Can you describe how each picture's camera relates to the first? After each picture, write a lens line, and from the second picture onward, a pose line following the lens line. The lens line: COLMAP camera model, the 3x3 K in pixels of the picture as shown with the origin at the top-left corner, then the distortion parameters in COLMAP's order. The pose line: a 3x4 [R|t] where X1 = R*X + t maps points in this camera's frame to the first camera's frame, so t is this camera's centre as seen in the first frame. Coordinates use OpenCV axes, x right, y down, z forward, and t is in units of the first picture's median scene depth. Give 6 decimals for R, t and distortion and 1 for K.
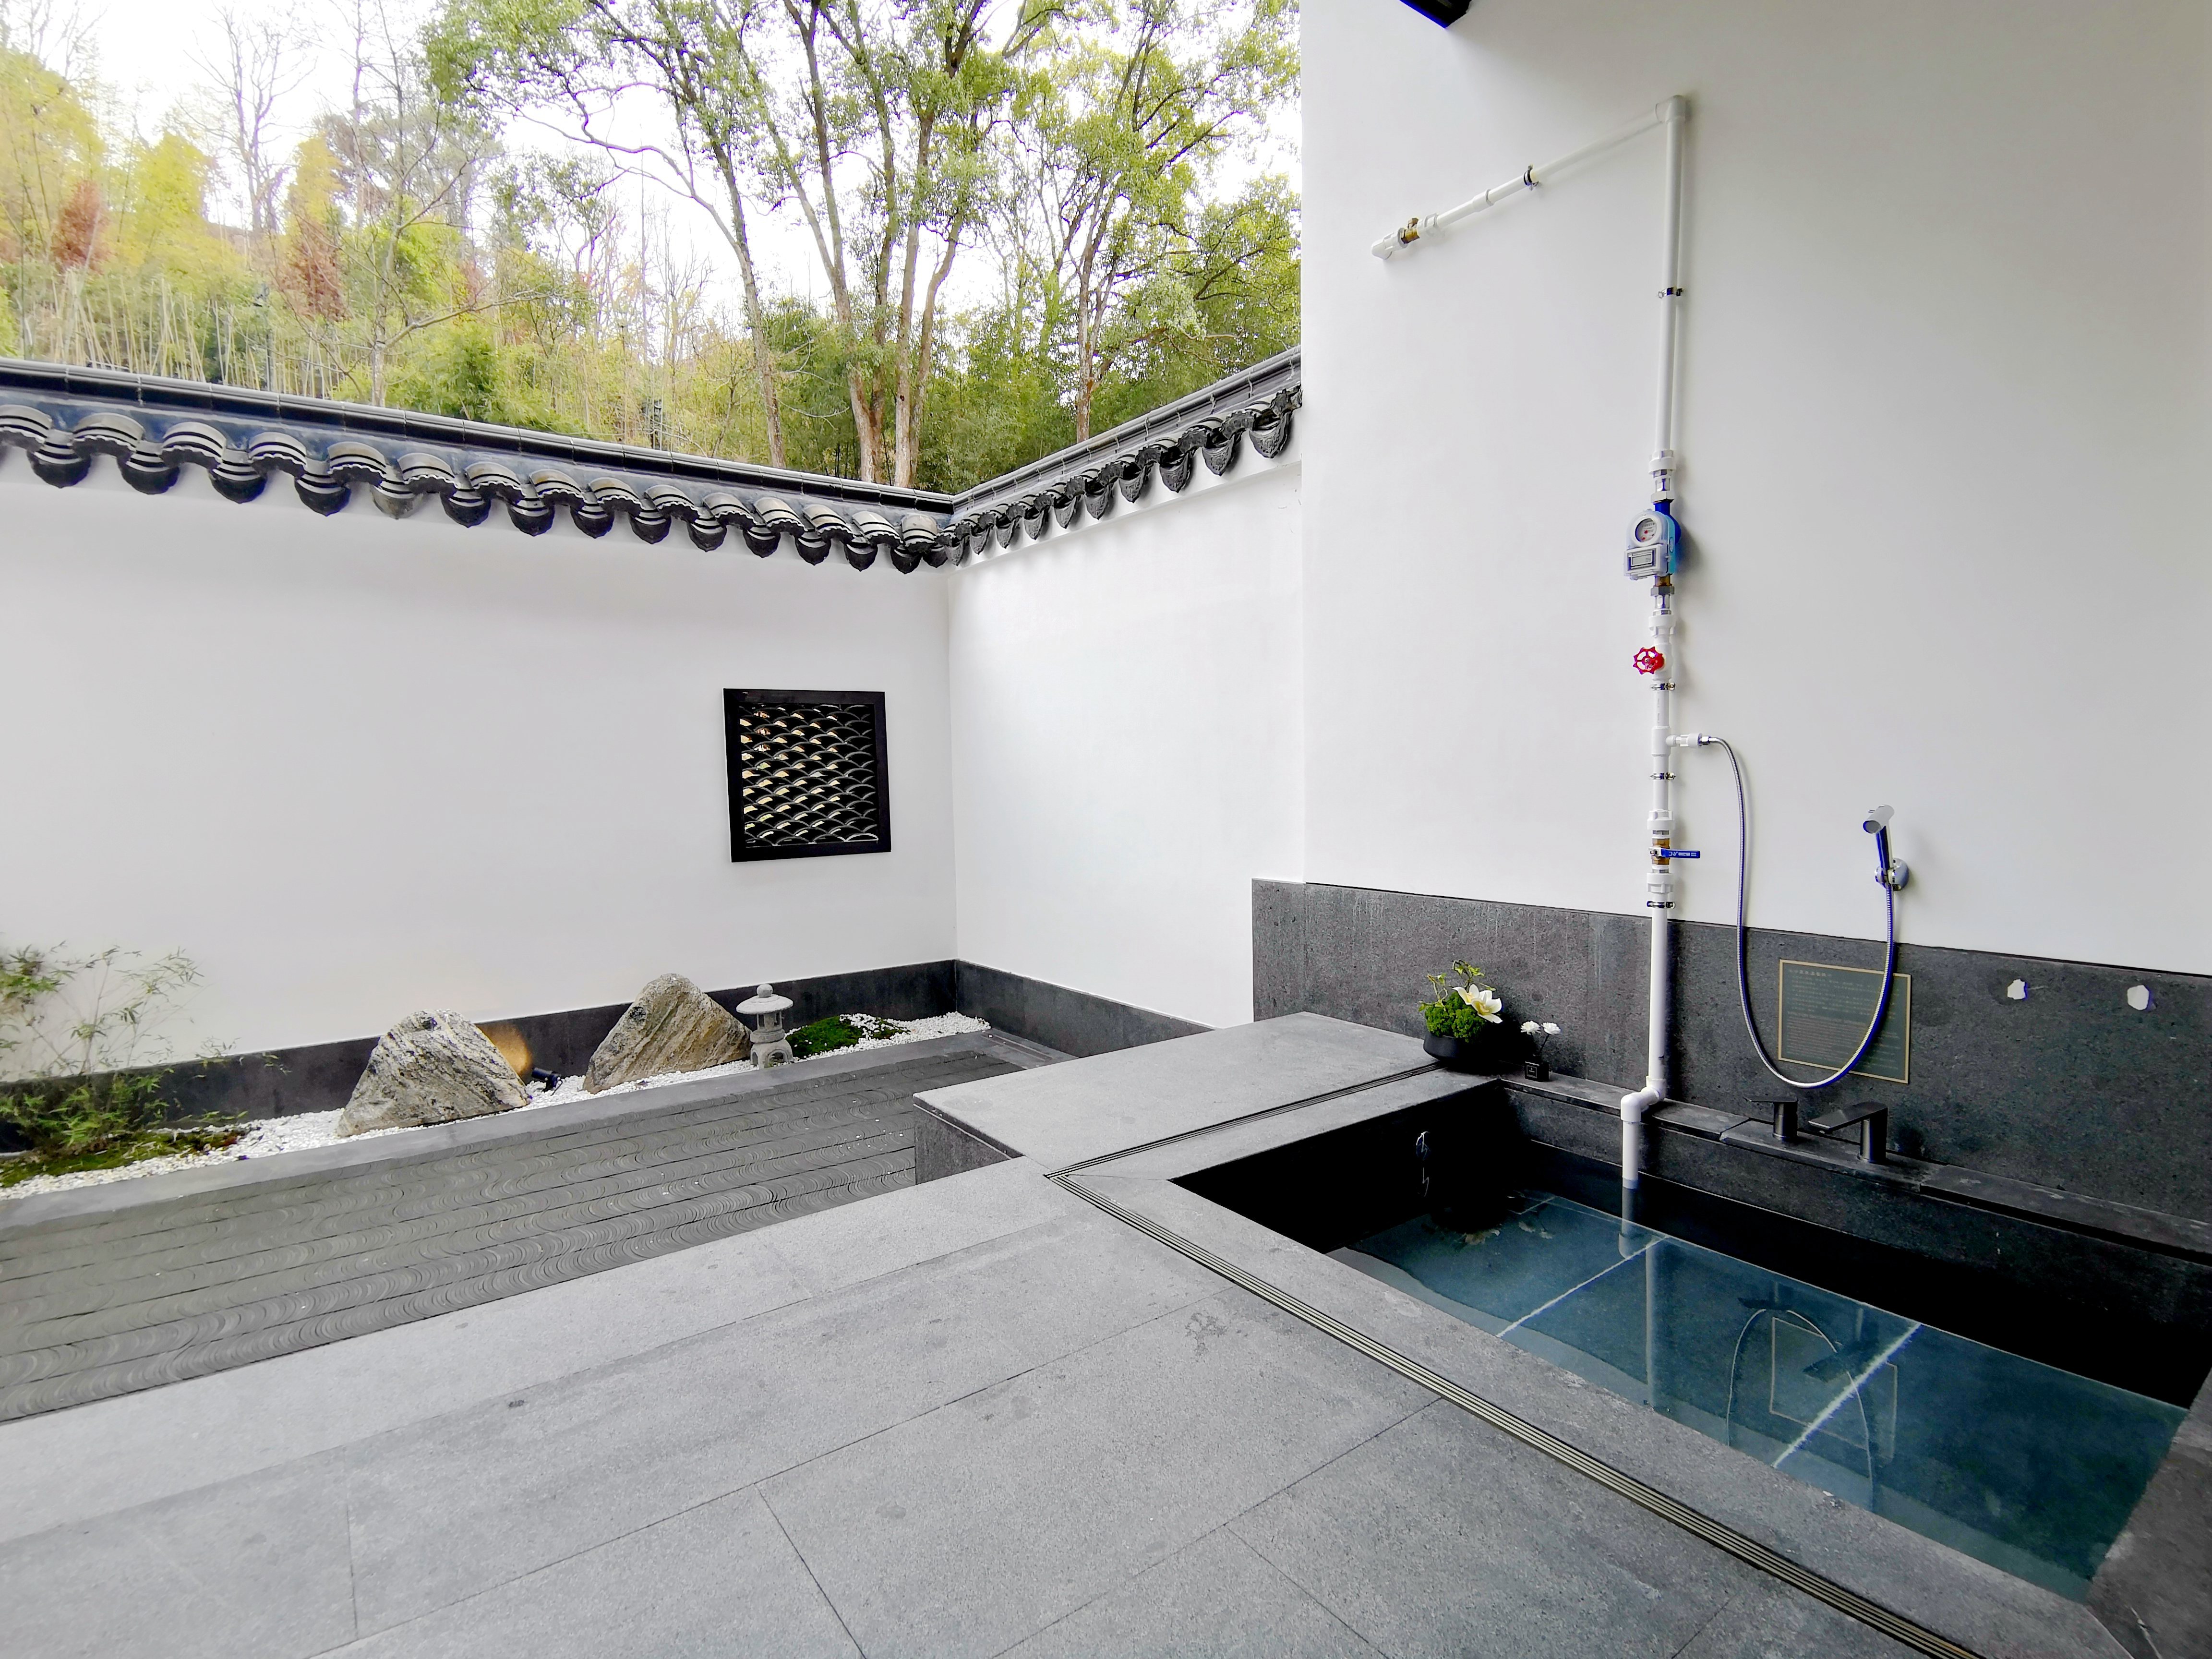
lens RADIAL K [[1085.0, 0, 1111.9], [0, 1085.0, 841.4], [0, 0, 1]] dist [0.000900, -0.000405]
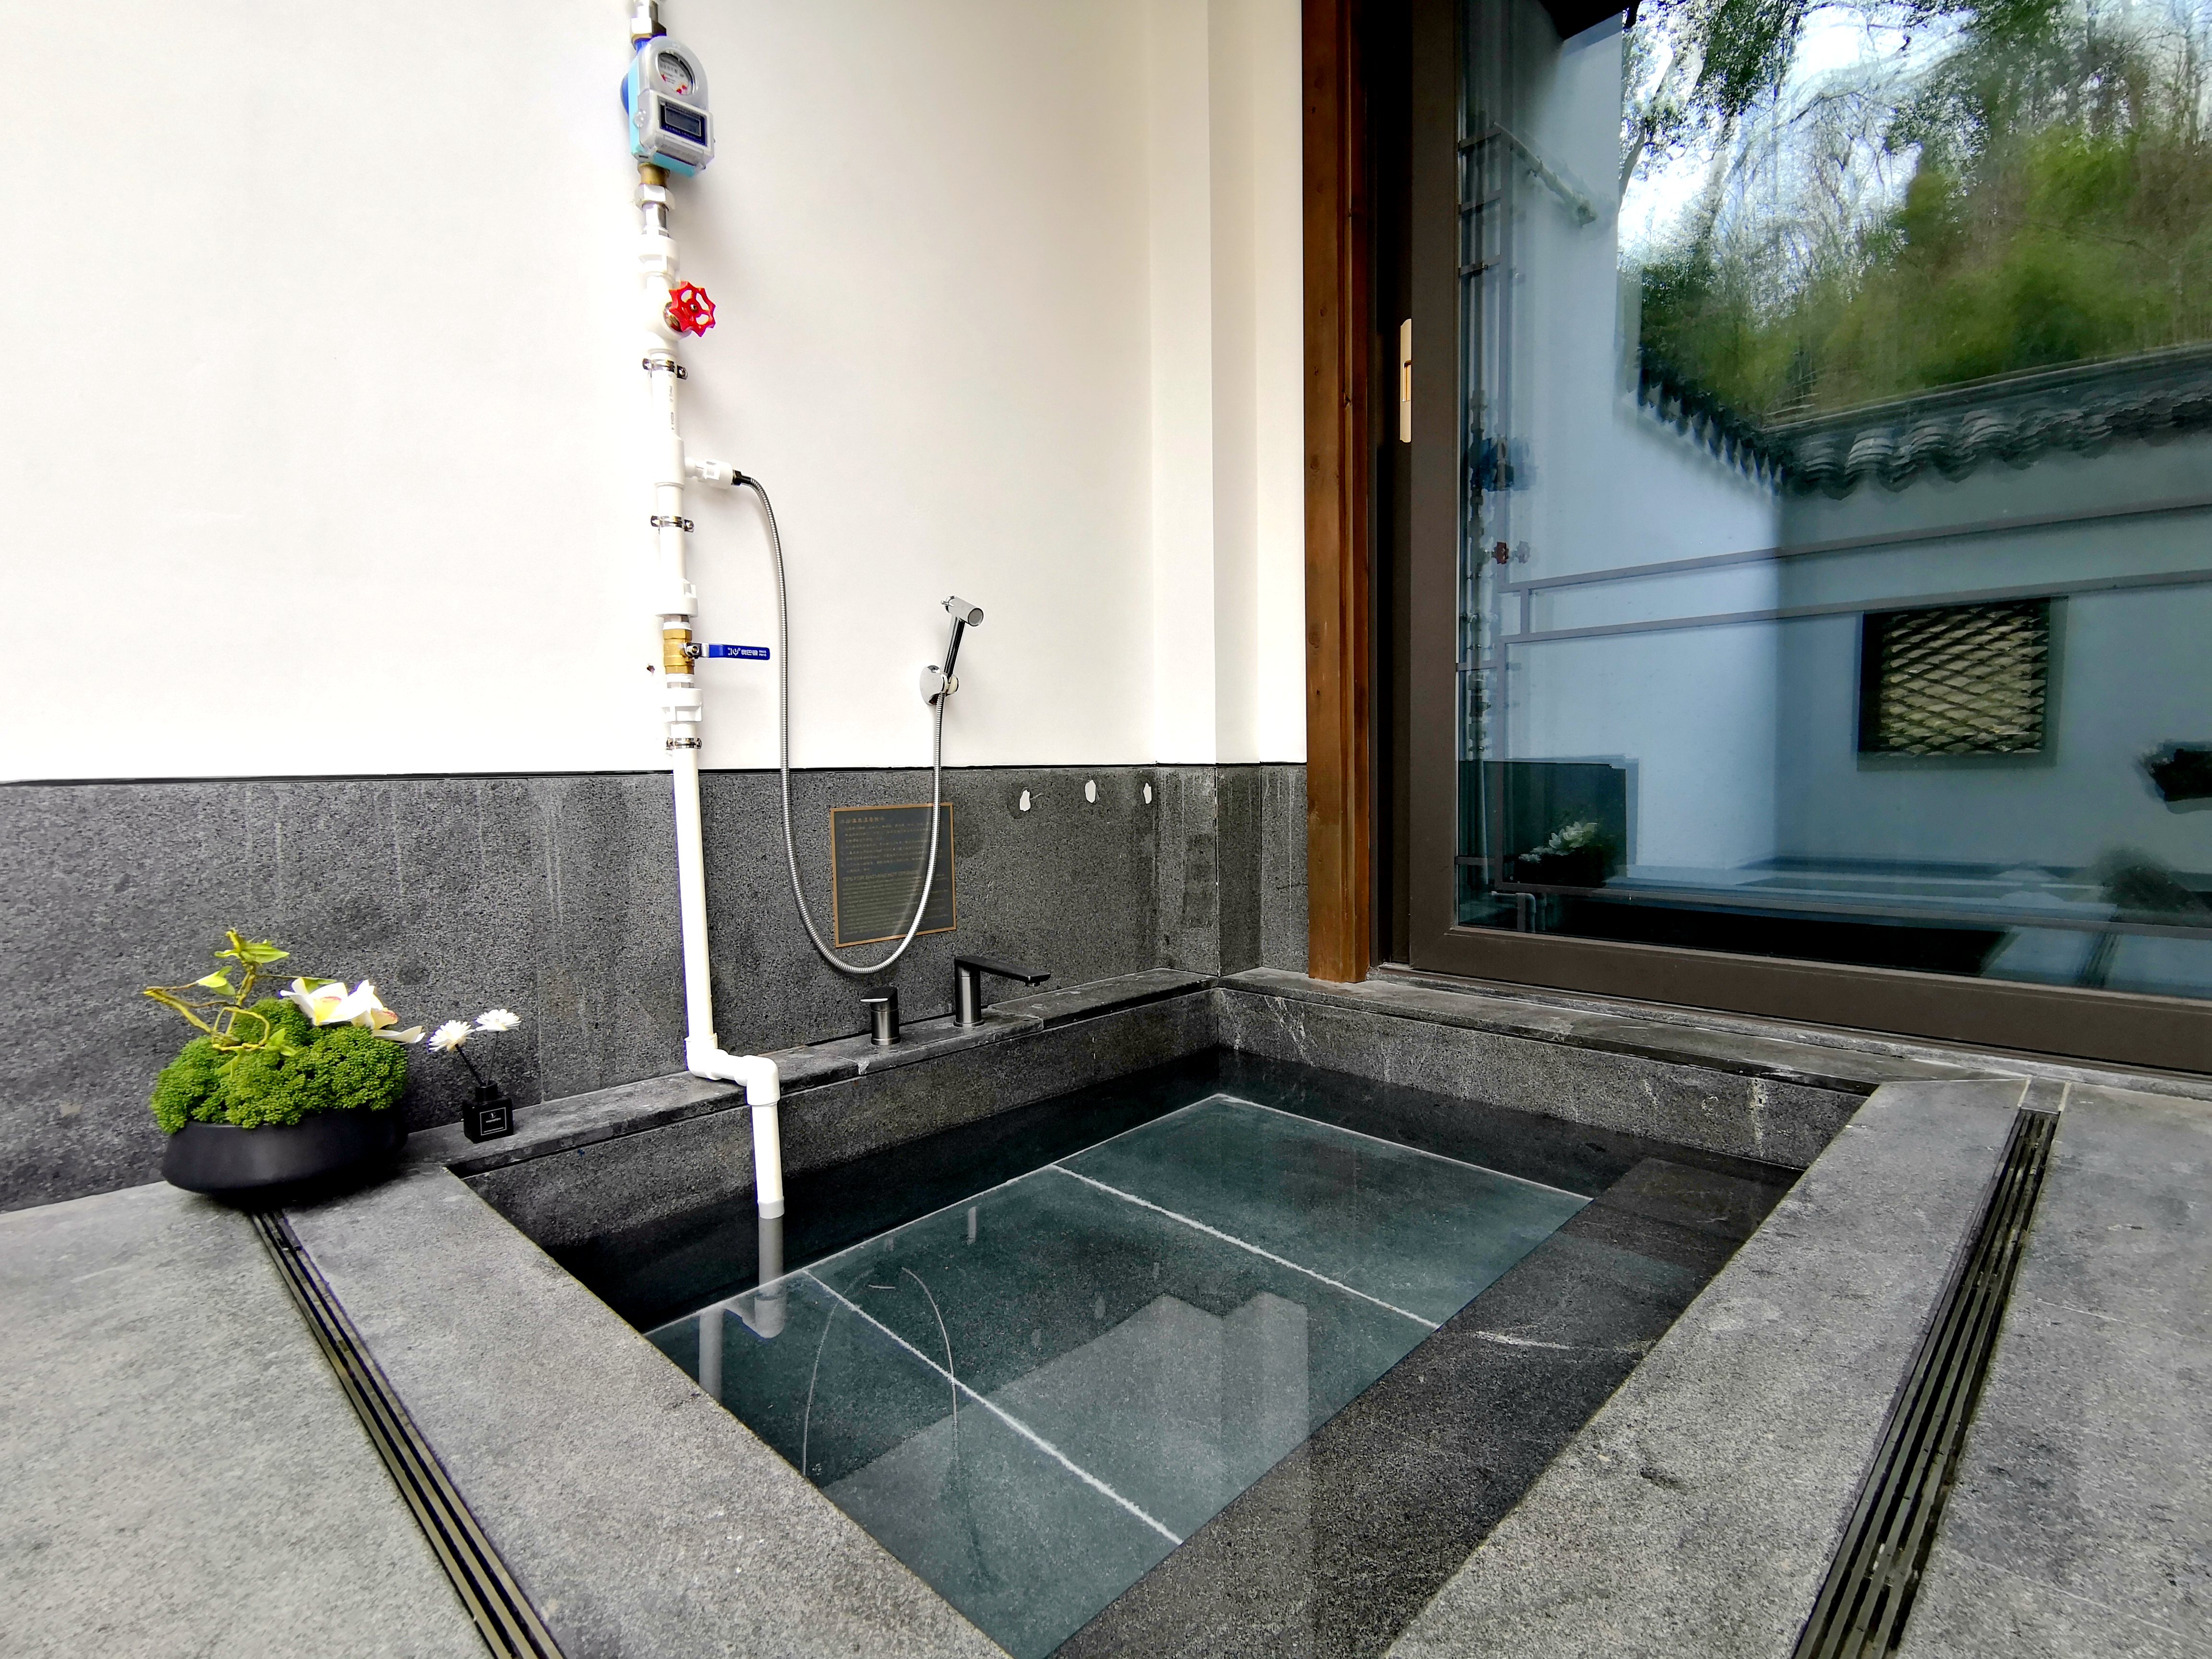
lens RADIAL K [[1085.0, 0, 1107.8], [0, 1085.0, 831.5], [0, 0, 1]] dist [0.000900, -0.000405]
pose [[-0.153072, -0.043852, 0.987242, -0.100784], [0.086380, 0.994597, 0.057572, 0.079426], [-0.984433, 0.094091, -0.148457, 0.746859]]
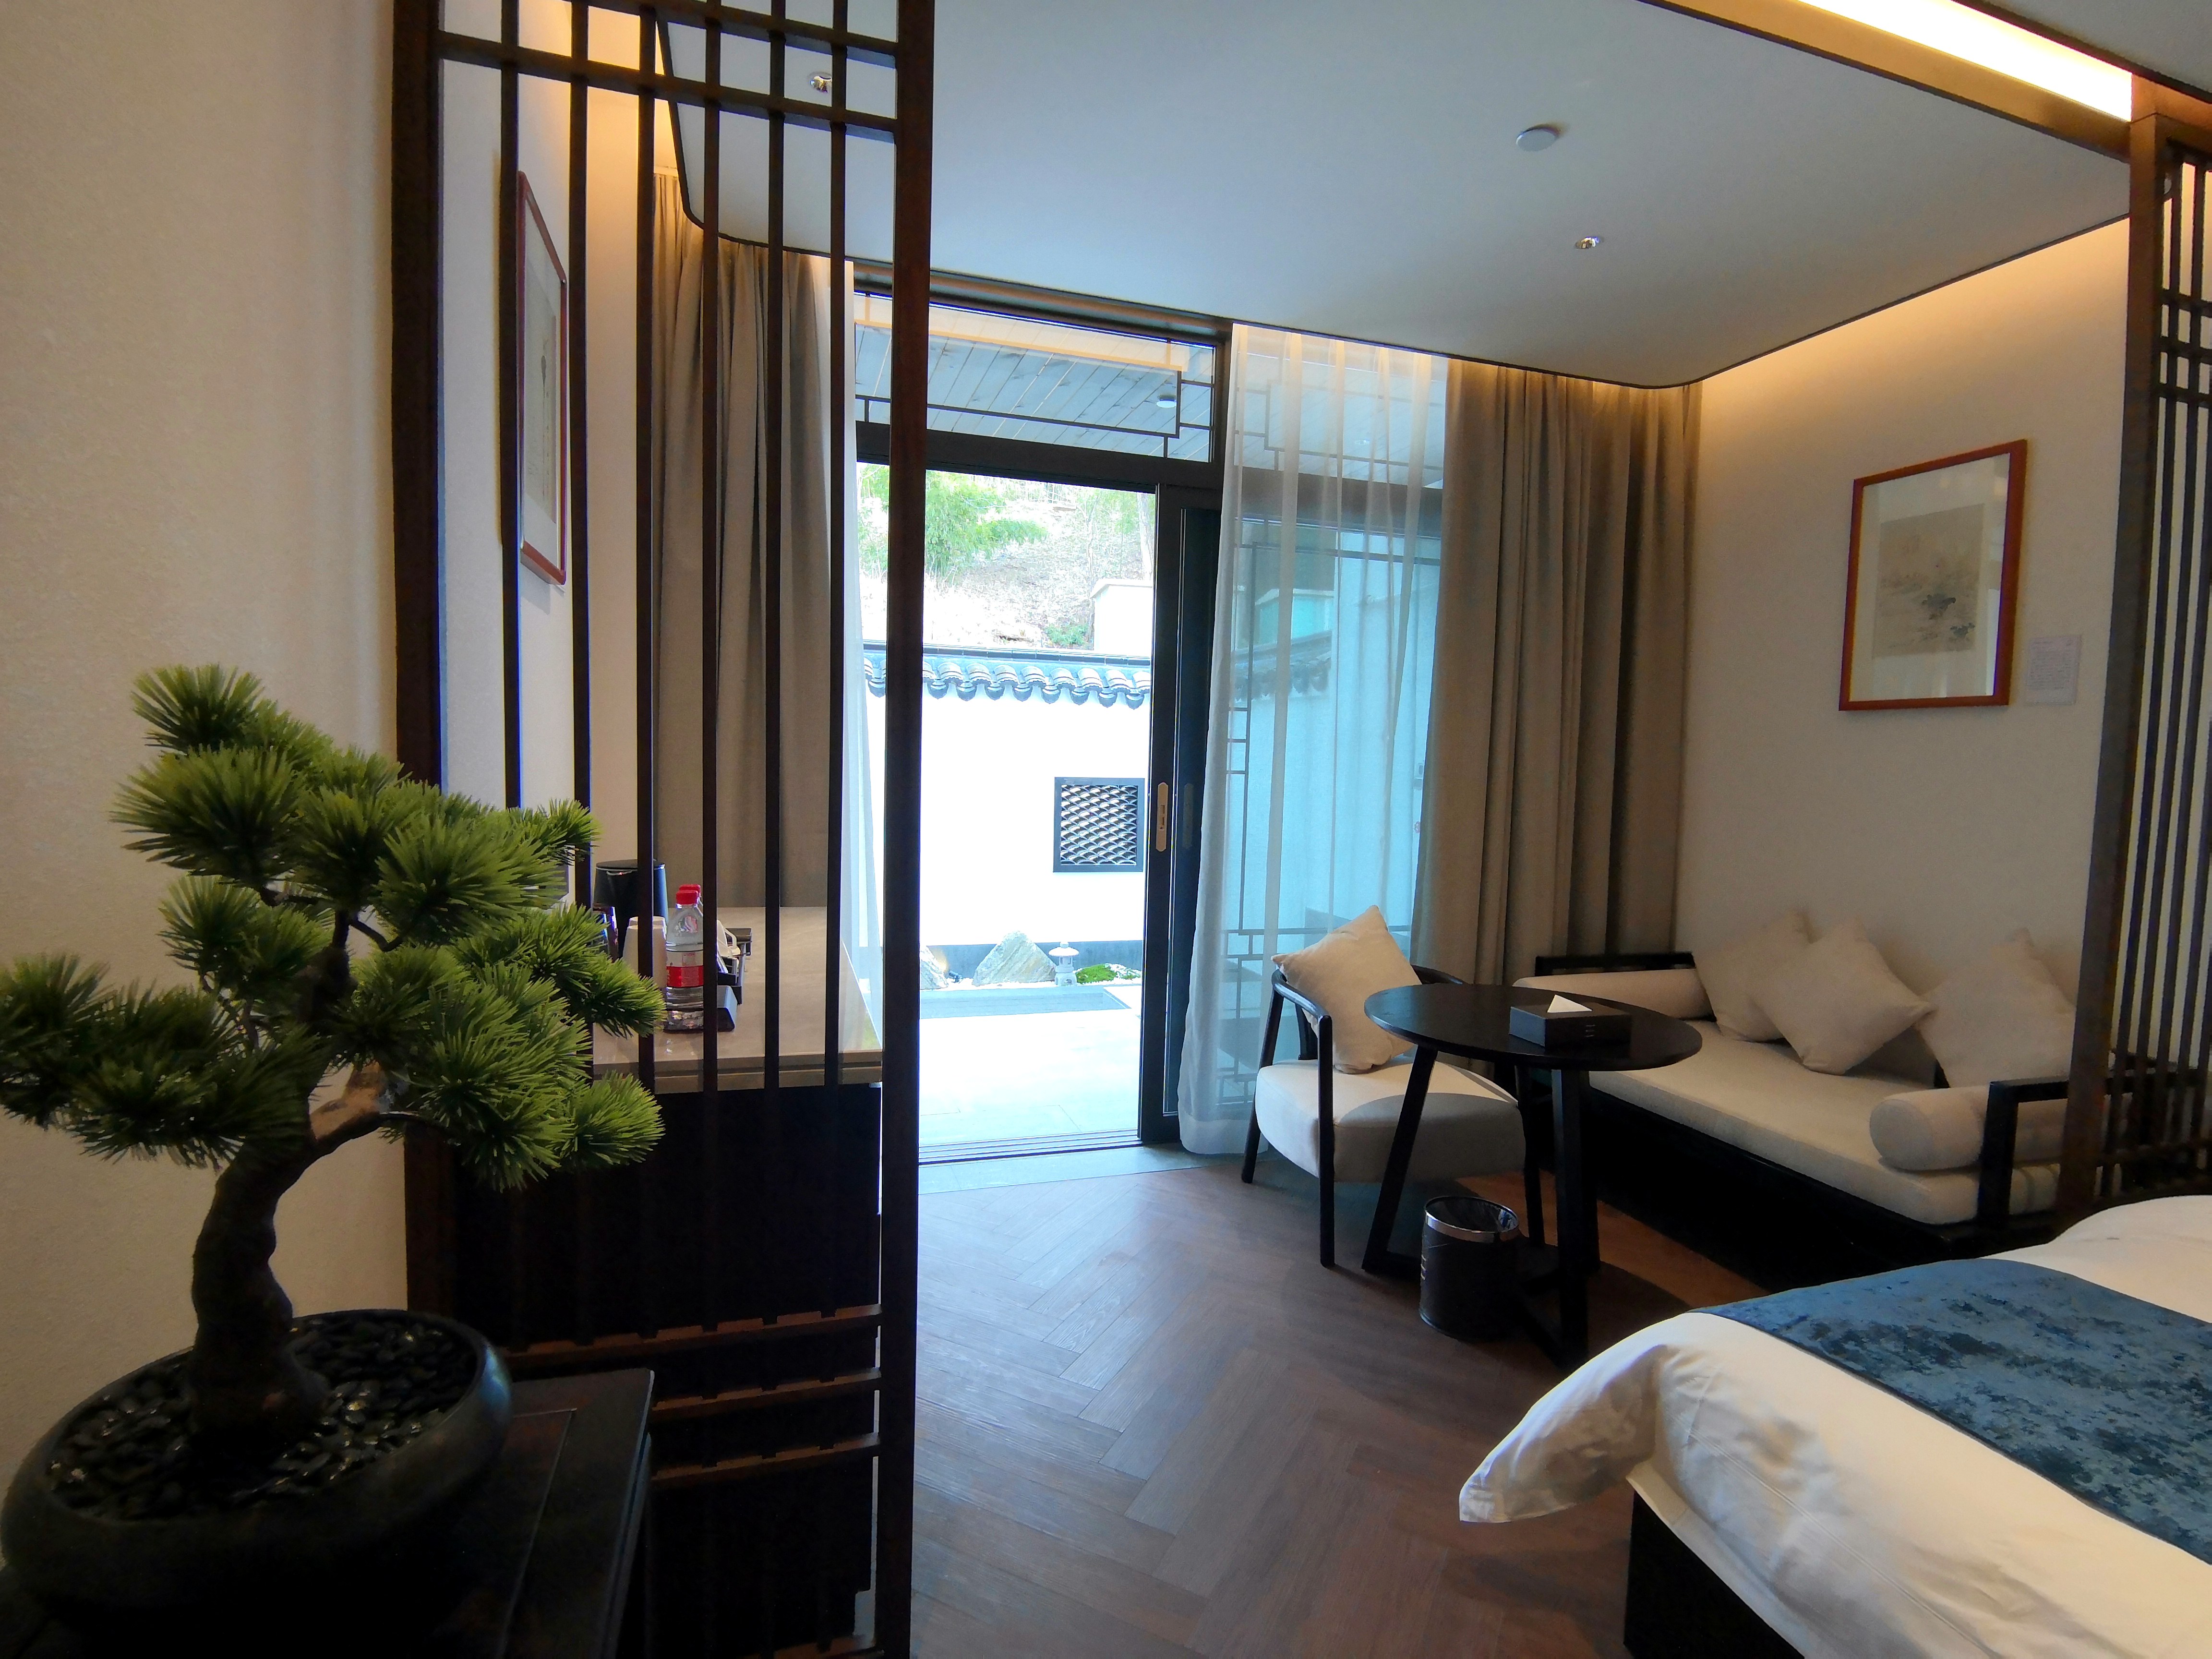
lens RADIAL K [[1085.0, 0, 1108.9], [0, 1085.0, 825.7], [0, 0, 1]] dist [0.000900, -0.000405]
pose [[0.943720, 0.057441, -0.325719, 0.366158], [-0.061856, 0.998080, -0.003205, -0.066990], [0.324910, 0.023173, 0.945461, -0.774113]]
